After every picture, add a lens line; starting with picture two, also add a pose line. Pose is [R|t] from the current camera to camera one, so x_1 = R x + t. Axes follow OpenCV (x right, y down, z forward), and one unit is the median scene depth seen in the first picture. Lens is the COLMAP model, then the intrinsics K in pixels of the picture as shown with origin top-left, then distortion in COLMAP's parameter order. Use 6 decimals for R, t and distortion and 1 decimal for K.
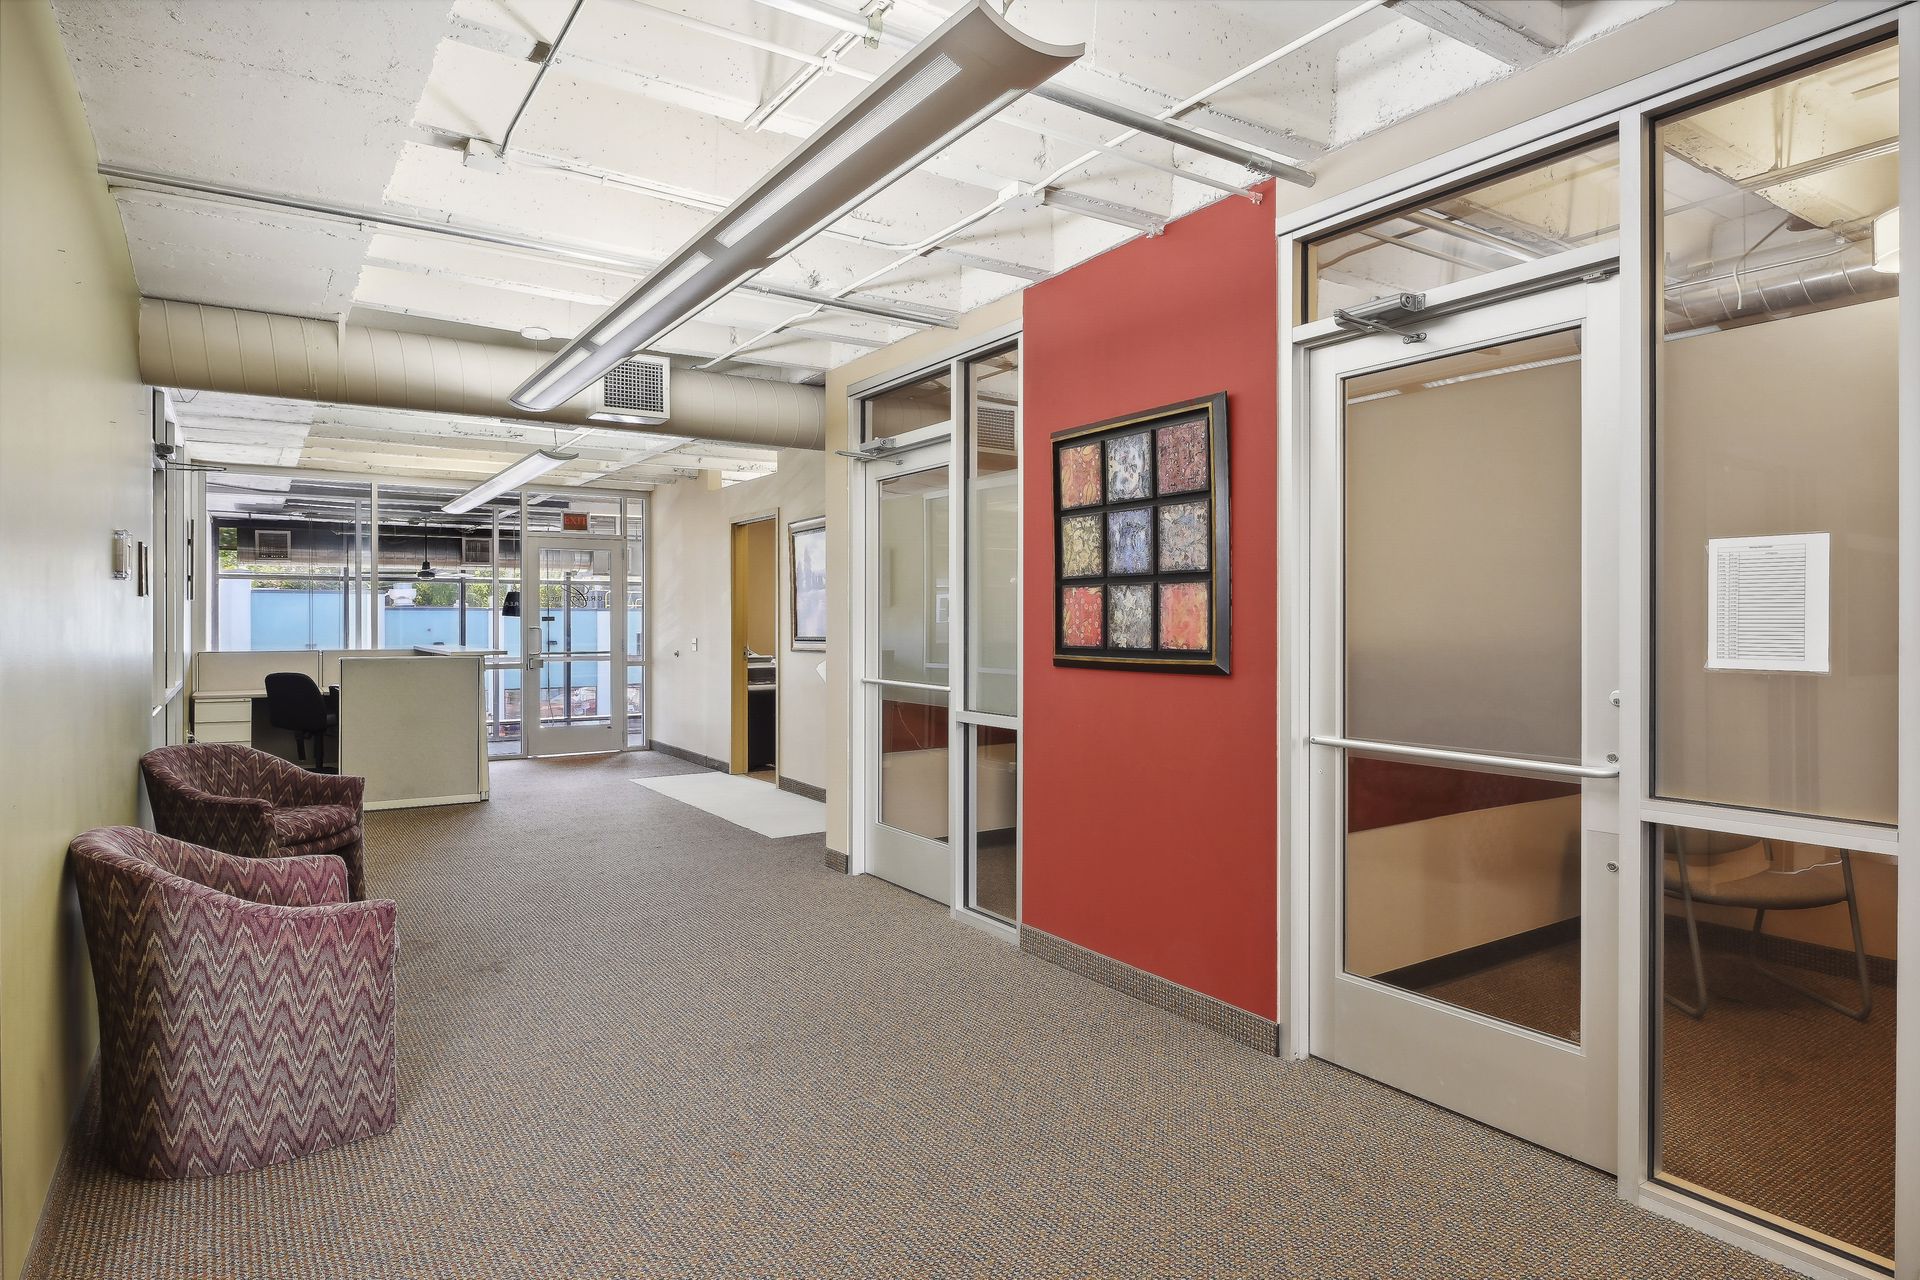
lens RADIAL K [[875.4, 0, 959.9], [0, 875.4, 618.7], [0, 0, 1]] dist [-0.000851, 0.000034]
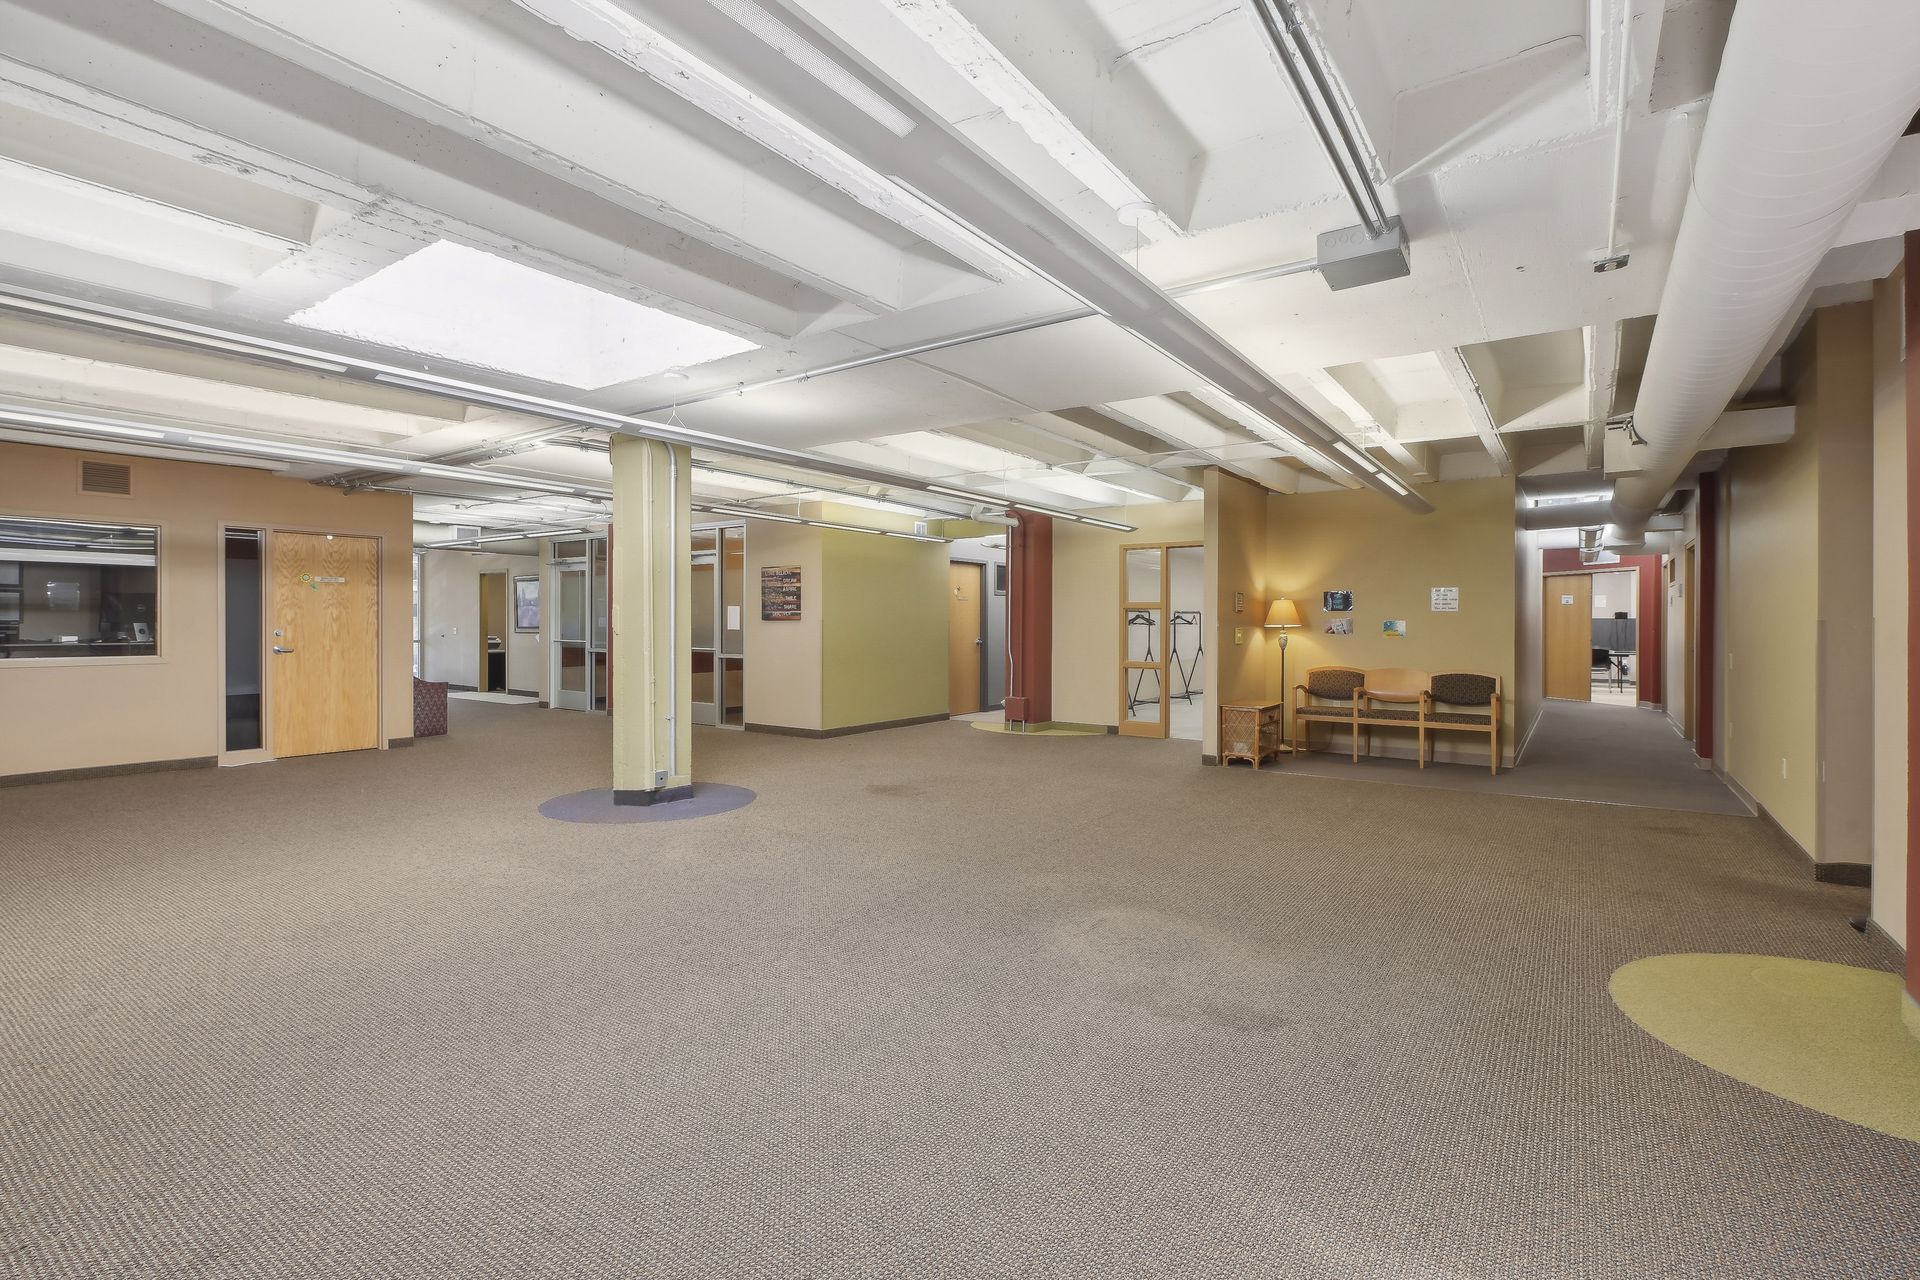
lens RADIAL K [[875.4, 0, 959.9], [0, 875.4, 618.7], [0, 0, 1]] dist [-0.000851, 0.000034]
pose [[0.935624, 0.001340, 0.352995, 0.120606], [-0.002062, 0.999996, 0.001672, -0.009136], [-0.352991, -0.002292, 0.935624, -2.144505]]
